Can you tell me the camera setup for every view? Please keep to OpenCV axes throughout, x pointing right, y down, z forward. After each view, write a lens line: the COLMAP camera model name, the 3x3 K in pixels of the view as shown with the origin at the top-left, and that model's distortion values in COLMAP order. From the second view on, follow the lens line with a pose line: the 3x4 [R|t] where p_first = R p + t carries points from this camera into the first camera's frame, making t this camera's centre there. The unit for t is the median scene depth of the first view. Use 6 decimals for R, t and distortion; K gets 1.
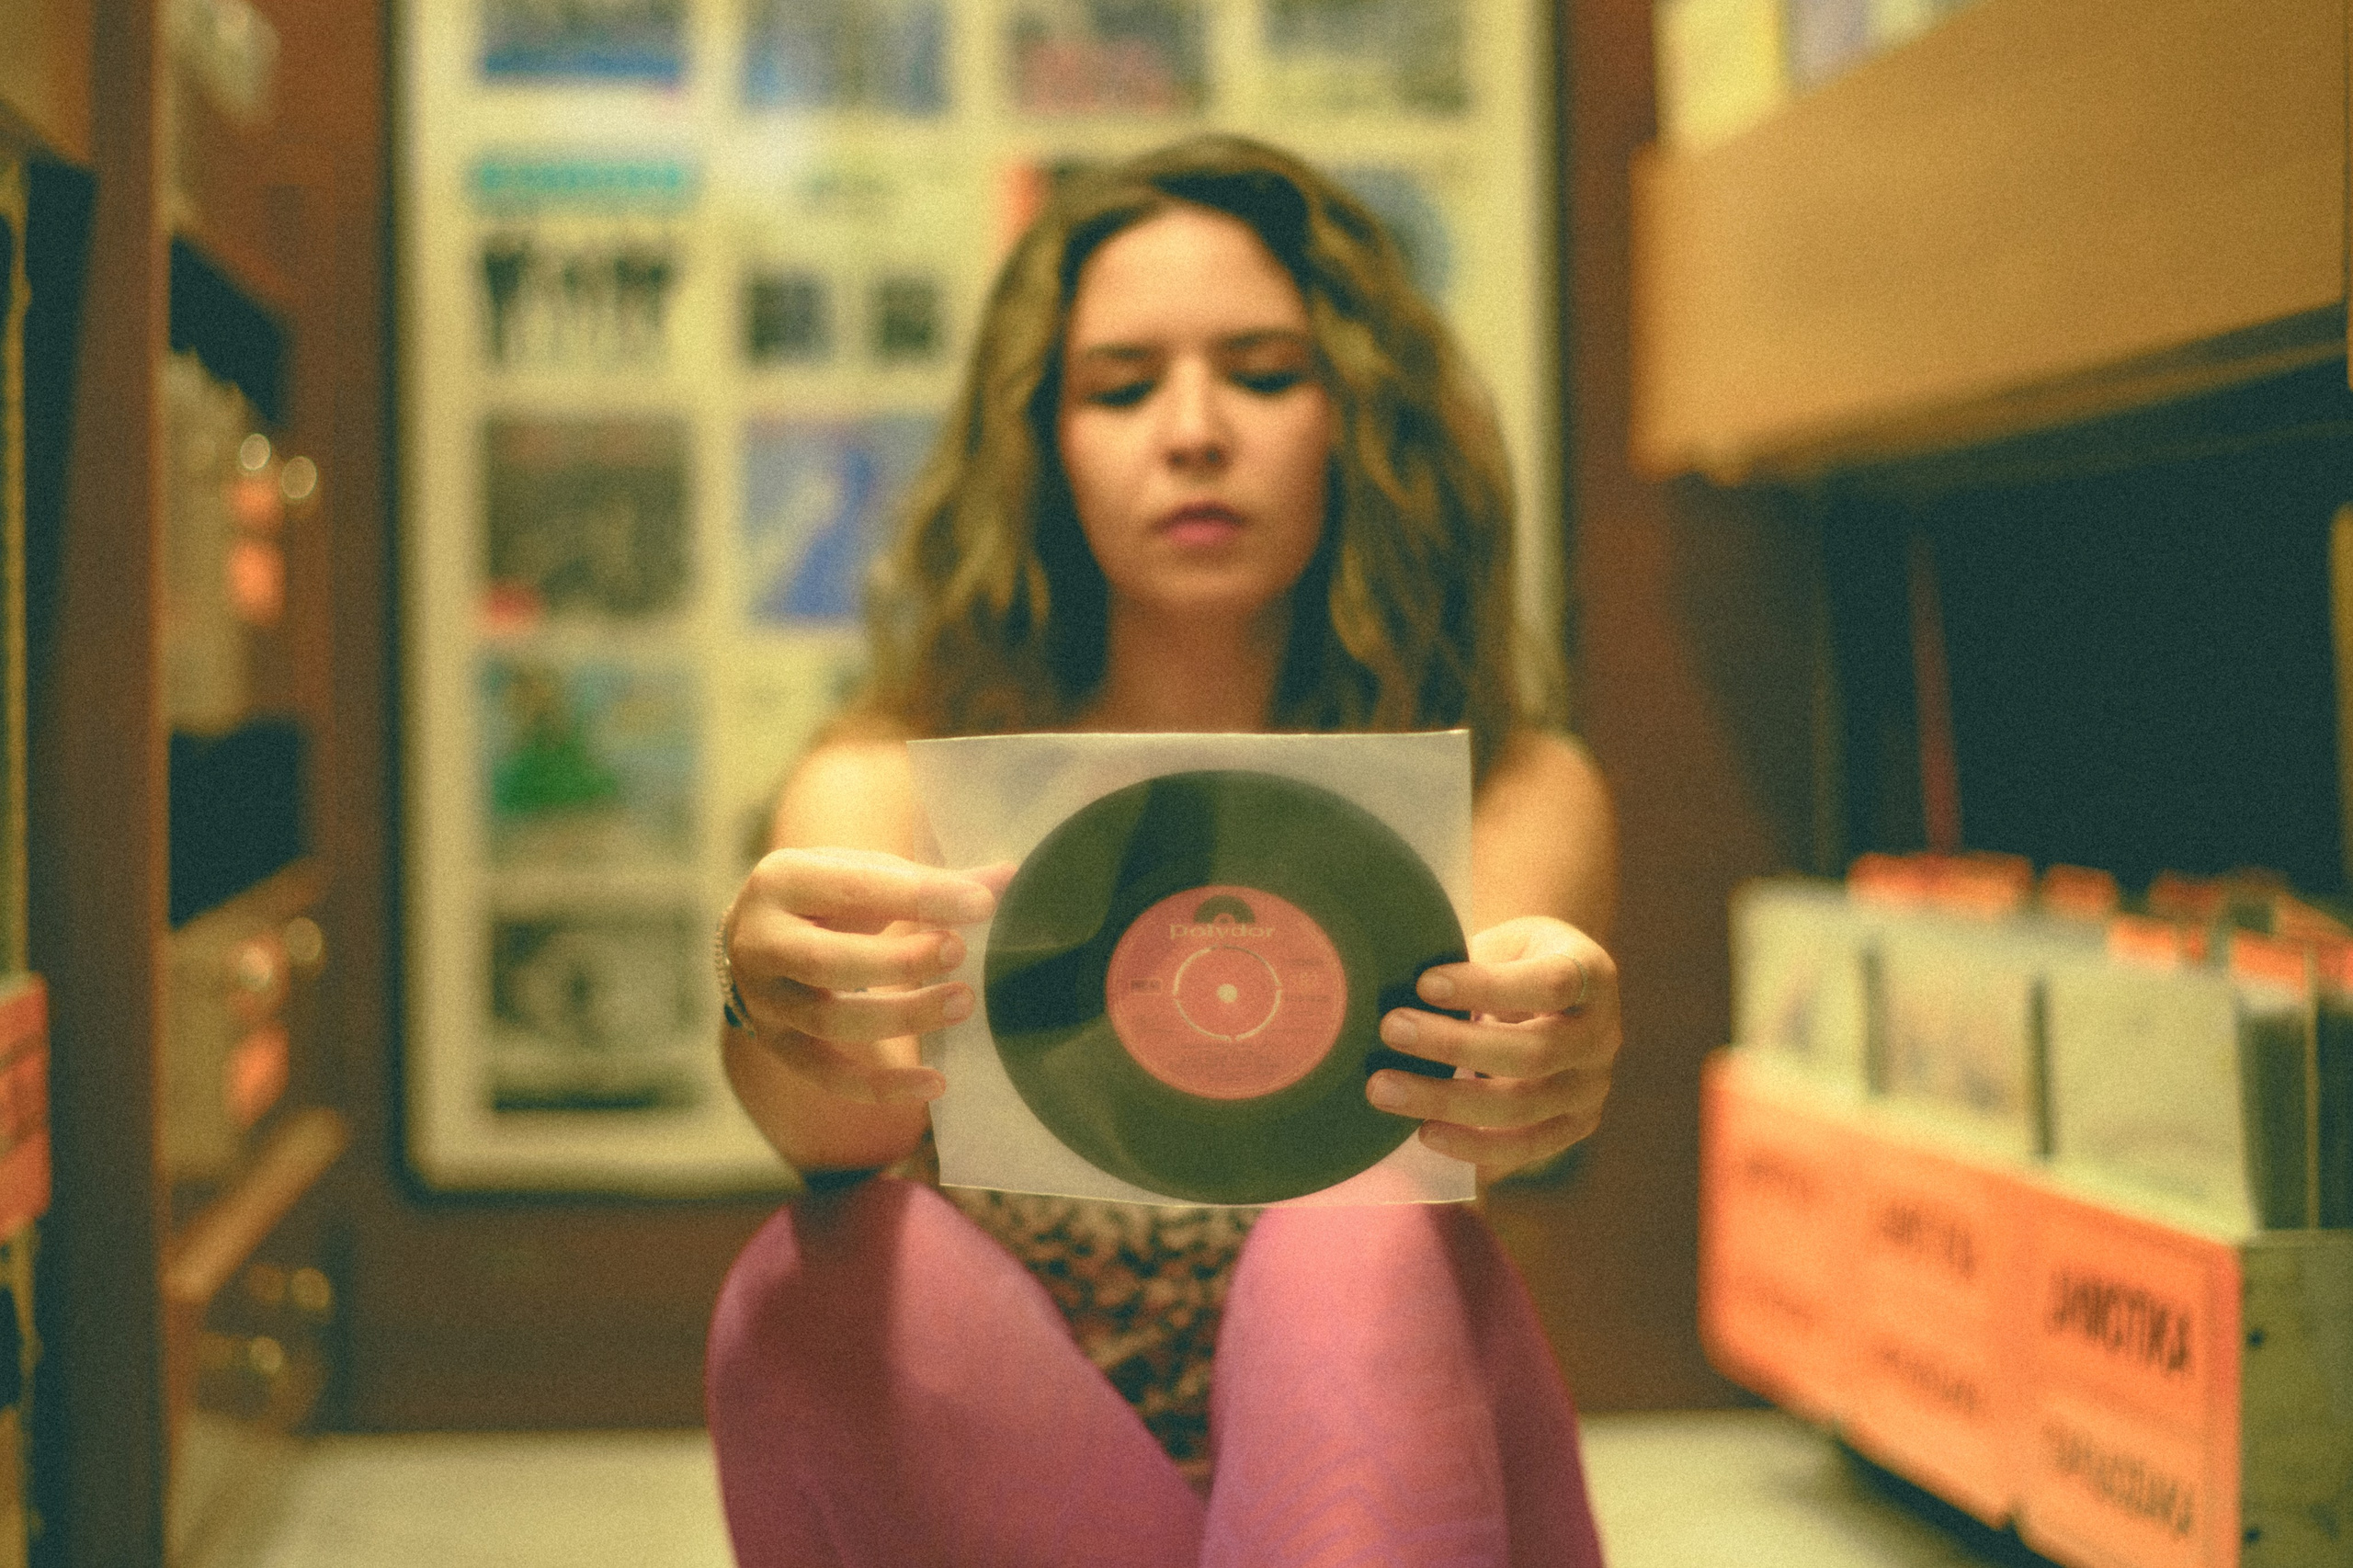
lens RADIAL K [[4153.7, 0, 1176.5], [0, 4153.7, 784.0], [0, 0, 1]] dist [0.169376, -2.595824]
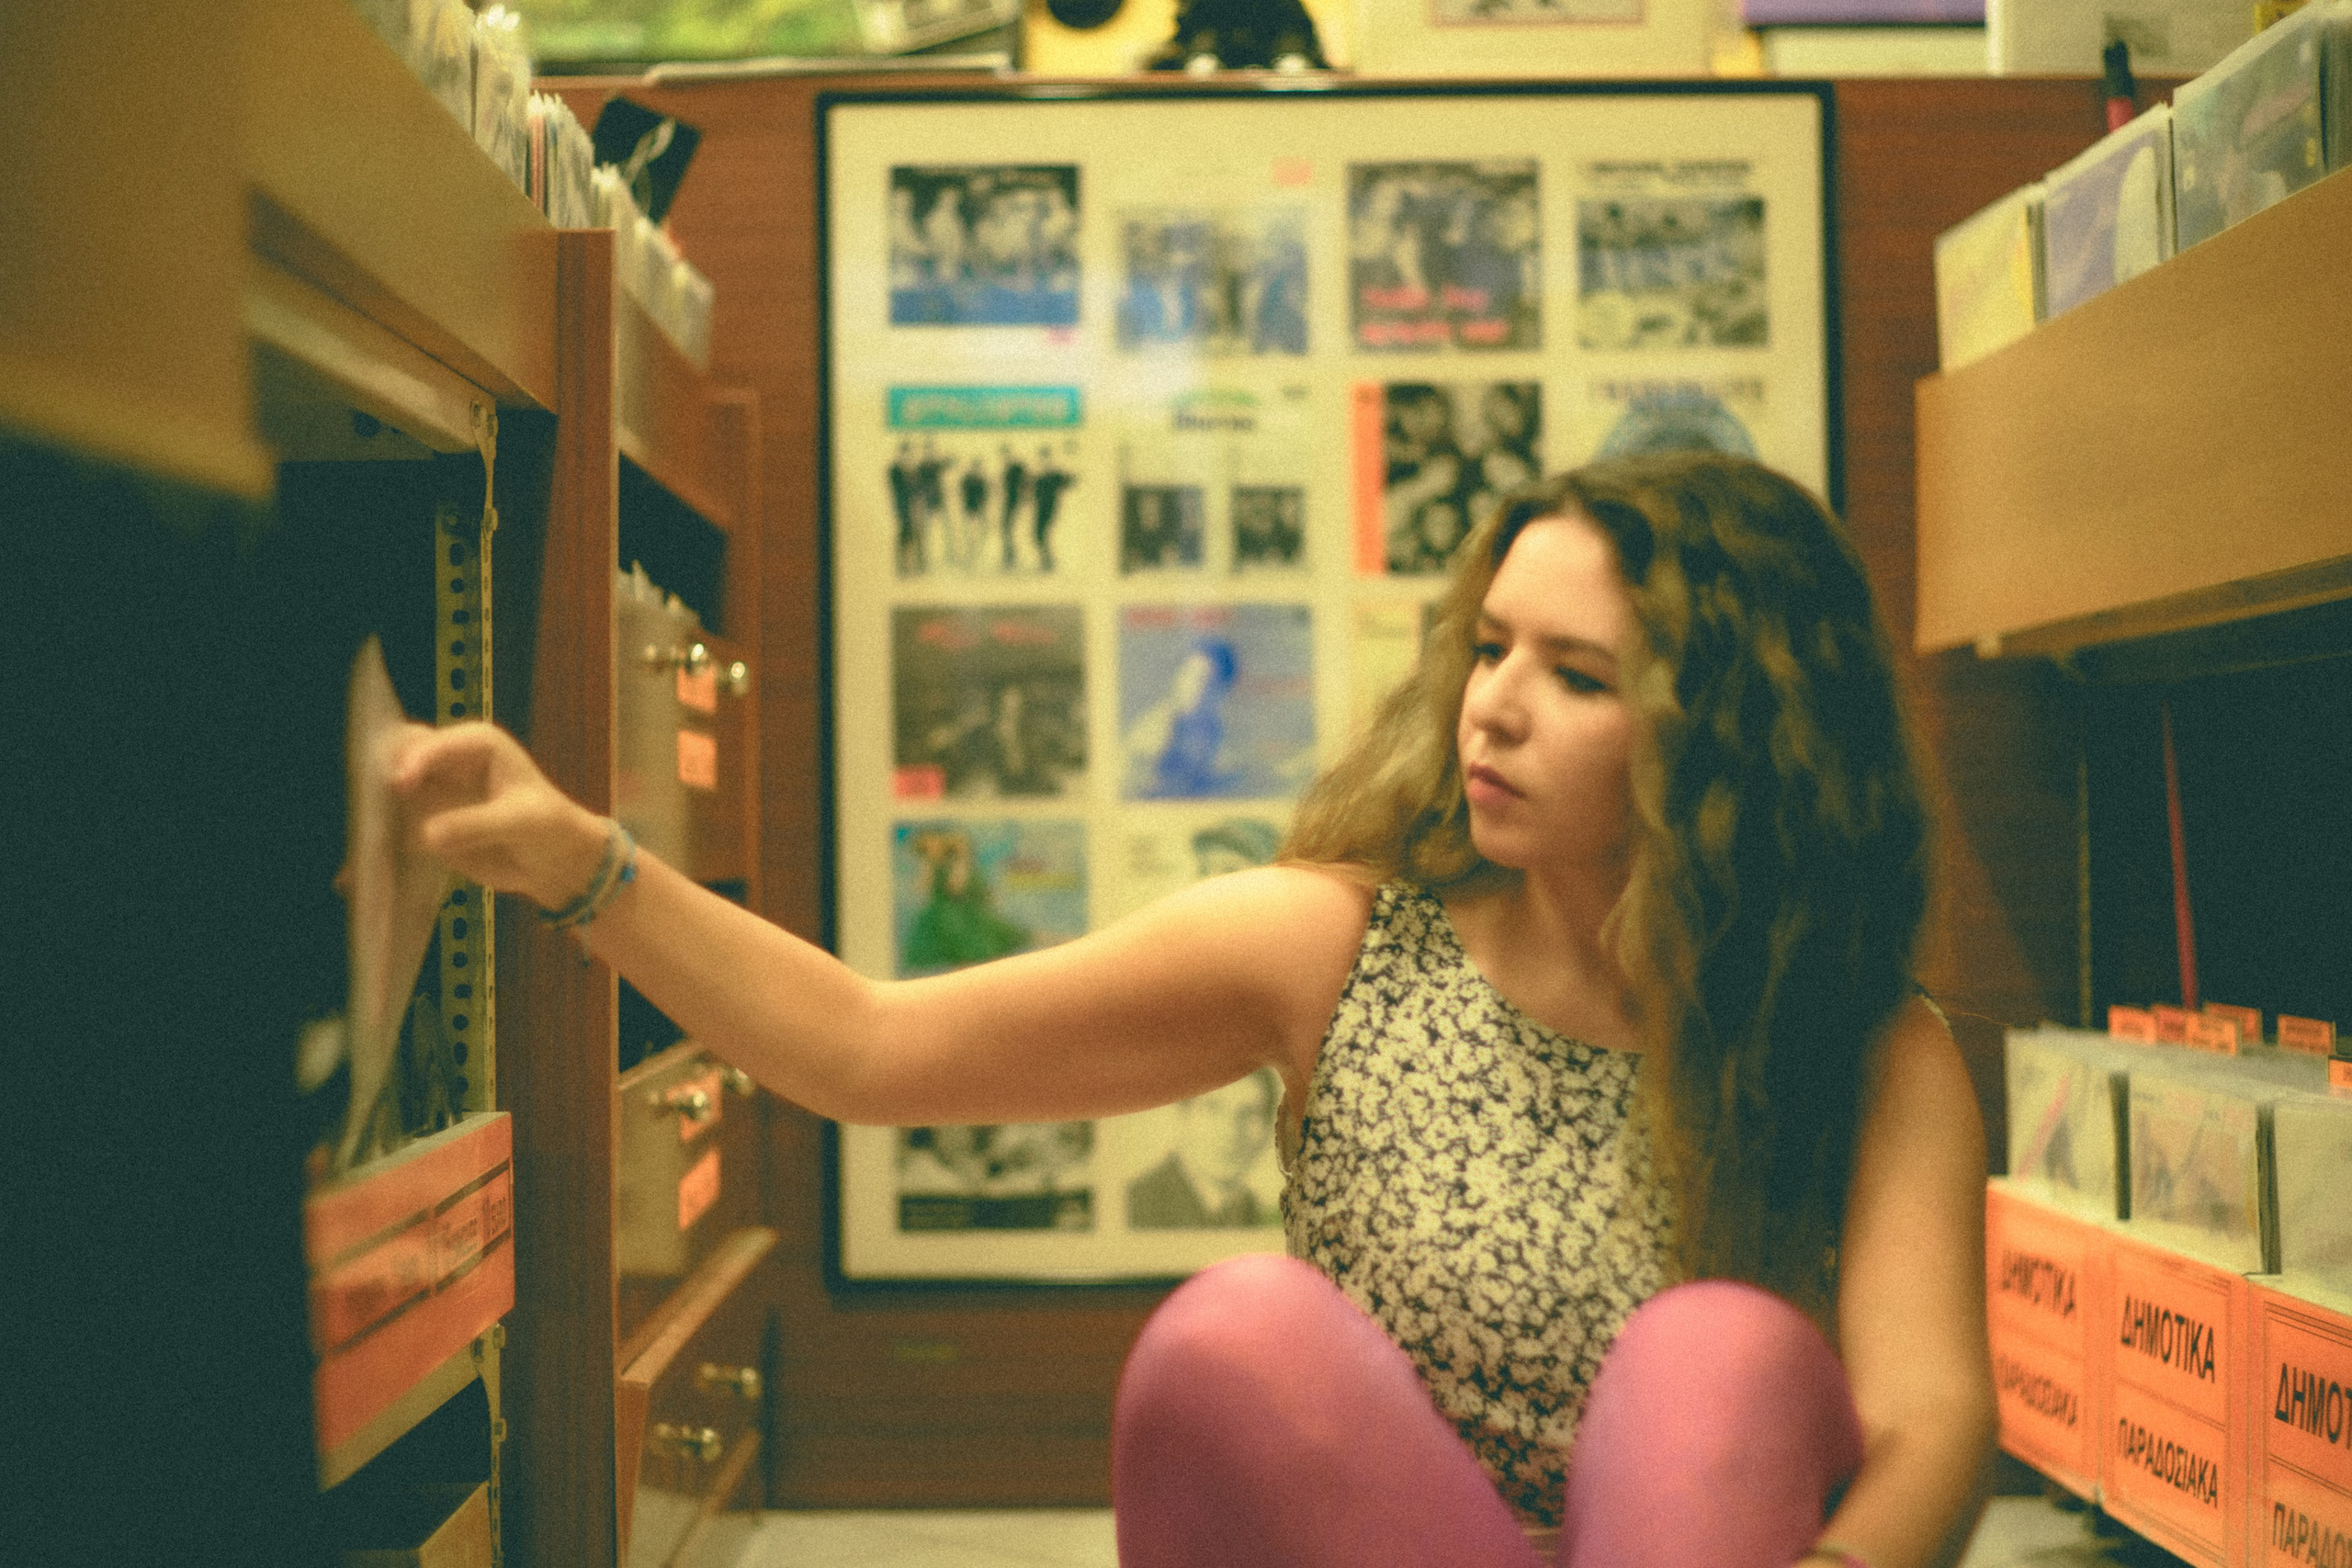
lens RADIAL K [[4151.6, 0, 1176.0], [0, 4151.6, 784.0], [0, 0, 1]] dist [0.169376, -2.595824]
pose [[0.995460, -0.004251, -0.095087, 0.019257], [0.000424, 0.999191, -0.040226, 0.003890], [0.095181, 0.040003, 0.994656, -0.134777]]
